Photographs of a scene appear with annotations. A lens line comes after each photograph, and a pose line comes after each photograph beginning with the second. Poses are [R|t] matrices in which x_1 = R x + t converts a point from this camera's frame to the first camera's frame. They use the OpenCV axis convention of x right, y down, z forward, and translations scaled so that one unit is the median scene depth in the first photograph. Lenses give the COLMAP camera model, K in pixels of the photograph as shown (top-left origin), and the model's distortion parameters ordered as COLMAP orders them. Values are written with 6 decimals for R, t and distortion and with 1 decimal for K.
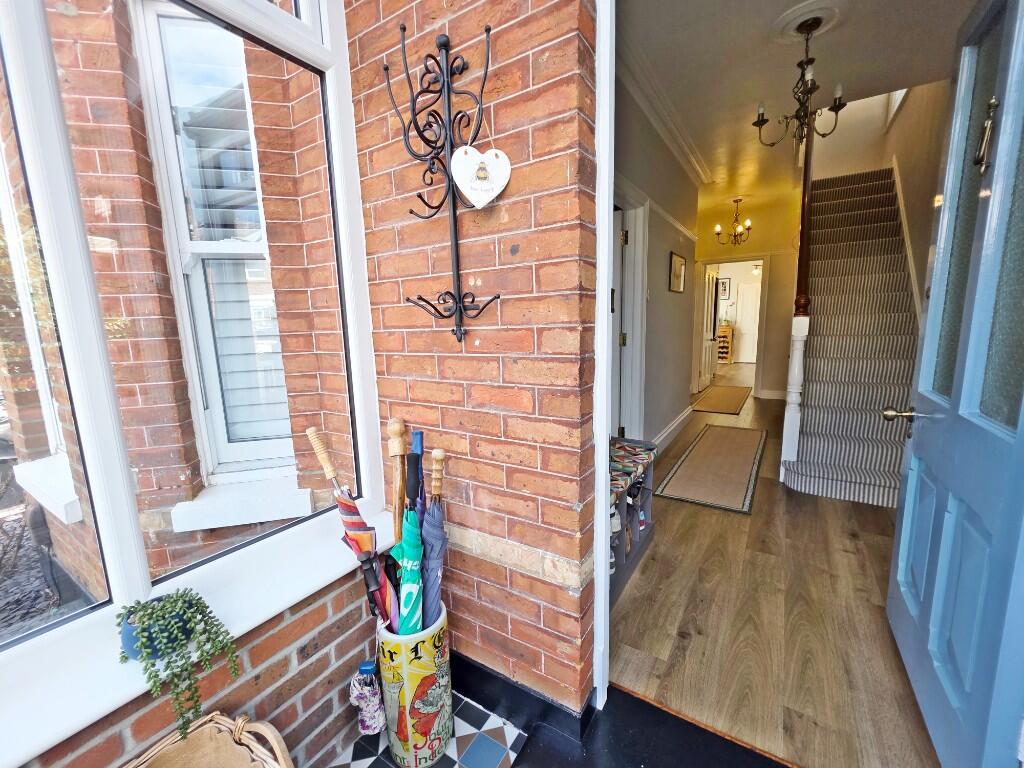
lens RADIAL K [[409.9, 0, 515.3], [0, 409.9, 384.3], [0, 0, 1]] dist [0.000664, -0.000118]
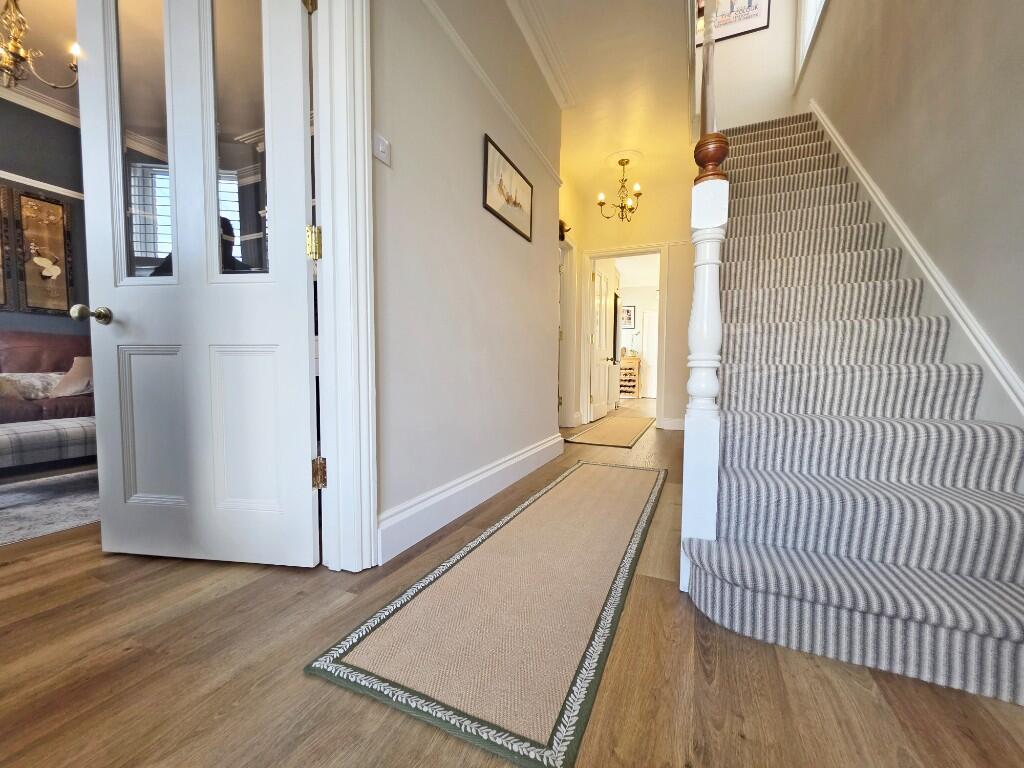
lens RADIAL K [[412.6, 0, 513.6], [0, 412.6, 389.2], [0, 0, 1]] dist [0.003097, 0.000431]
pose [[0.985931, 0.020149, 0.165936, 0.399707], [-0.003501, 0.994980, -0.100014, 0.076809], [-0.167118, 0.098026, 0.981052, 0.591274]]
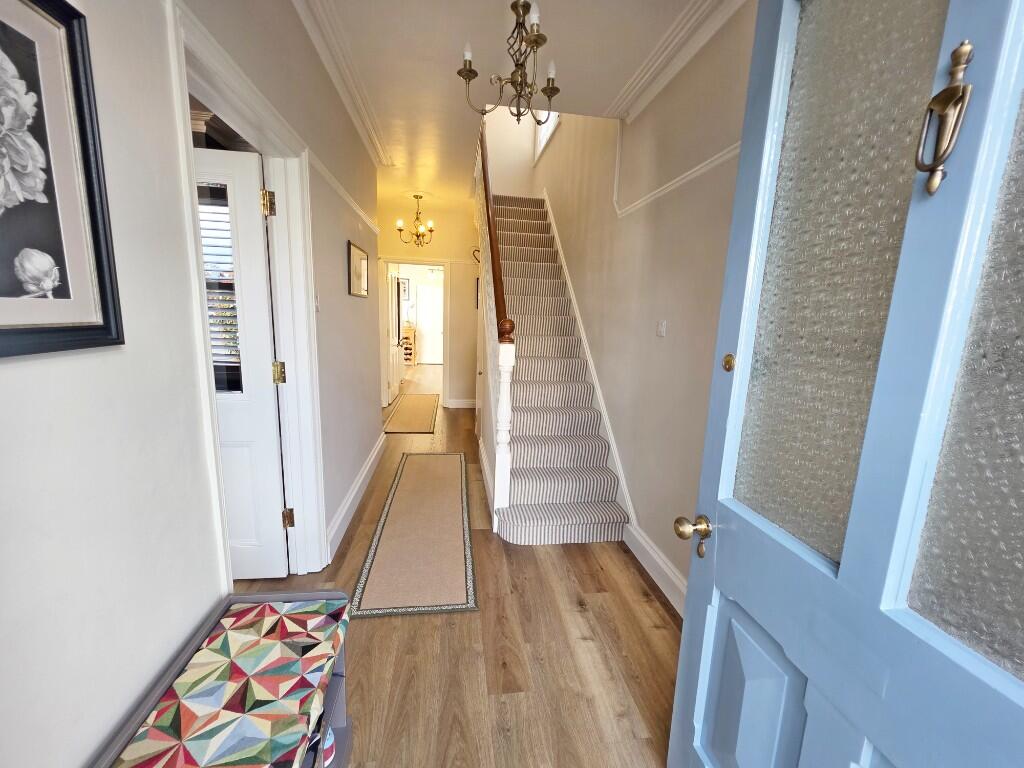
lens RADIAL K [[412.6, 0, 513.6], [0, 412.6, 389.2], [0, 0, 1]] dist [0.003097, 0.000431]
pose [[0.744512, -0.066357, 0.664303, 0.116224], [0.047334, 0.997791, 0.046620, -0.100396], [-0.665929, -0.003264, 0.746008, 0.318069]]
